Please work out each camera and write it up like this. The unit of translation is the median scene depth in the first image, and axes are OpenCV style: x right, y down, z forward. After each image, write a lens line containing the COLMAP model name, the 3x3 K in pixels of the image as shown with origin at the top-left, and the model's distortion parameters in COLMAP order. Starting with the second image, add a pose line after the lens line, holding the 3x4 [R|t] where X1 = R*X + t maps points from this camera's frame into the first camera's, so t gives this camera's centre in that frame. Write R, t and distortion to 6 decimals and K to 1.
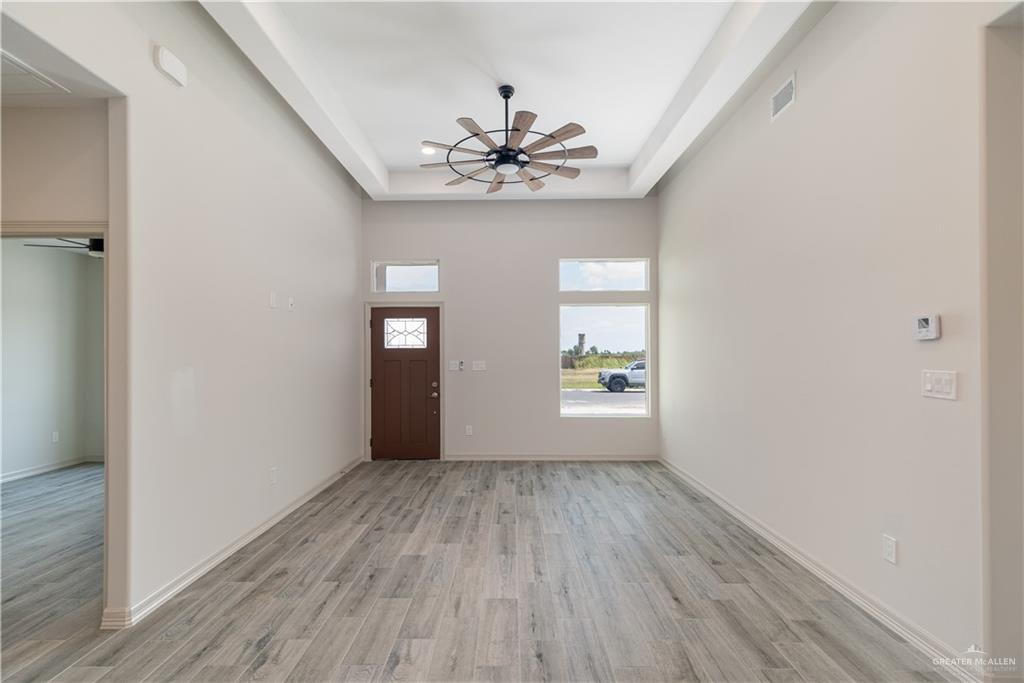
lens RADIAL K [[464.9, 0, 518.5], [0, 464.9, 356.0], [0, 0, 1]] dist [-0.034222, -0.000201]
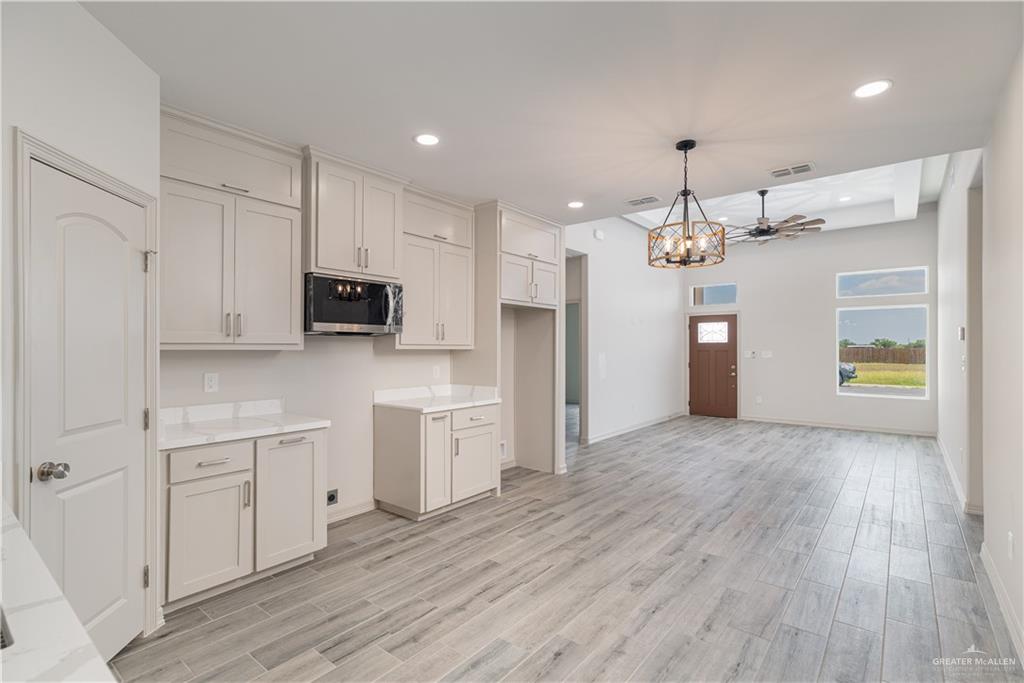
lens RADIAL K [[478.5, 0, 505.4], [0, 478.5, 348.7], [0, 0, 1]] dist [0.005771, -0.000621]
pose [[0.755268, 0.002470, -0.655411, 0.267899], [-0.001451, 0.999997, 0.002097, 0.001222], [0.655414, -0.000633, 0.755269, -0.615064]]
